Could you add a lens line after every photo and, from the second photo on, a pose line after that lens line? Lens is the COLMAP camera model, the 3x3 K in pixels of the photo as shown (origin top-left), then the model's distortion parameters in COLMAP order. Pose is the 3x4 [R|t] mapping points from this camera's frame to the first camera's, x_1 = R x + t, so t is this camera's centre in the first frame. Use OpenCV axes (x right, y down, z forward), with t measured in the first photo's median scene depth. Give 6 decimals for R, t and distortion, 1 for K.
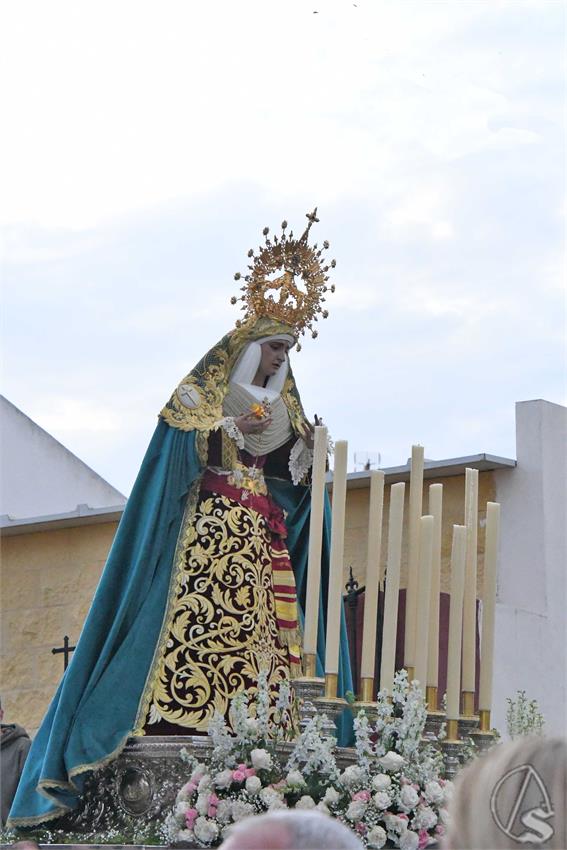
lens RADIAL K [[2810.4, 0, 225.5], [0, 2810.4, 457.7], [0, 0, 1]] dist [0.565948, 0.012530]
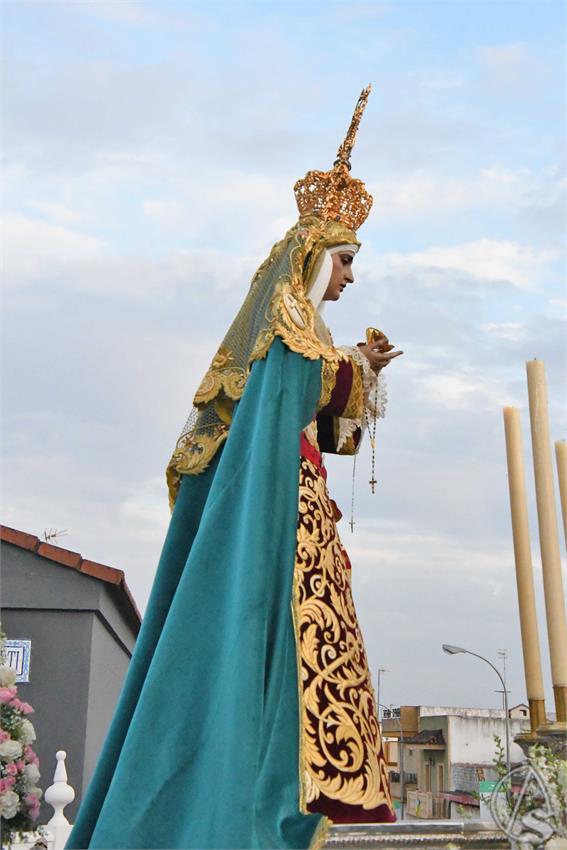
lens RADIAL K [[1728.9, 0, 279.7], [0, 1728.9, 427.8], [0, 0, 1]] dist [0.249051, 2.989897]
pose [[0.763594, 0.065740, 0.642342, -0.287417], [-0.022374, 0.996900, -0.075429, 0.038872], [-0.645309, 0.043225, 0.762697, 0.682293]]
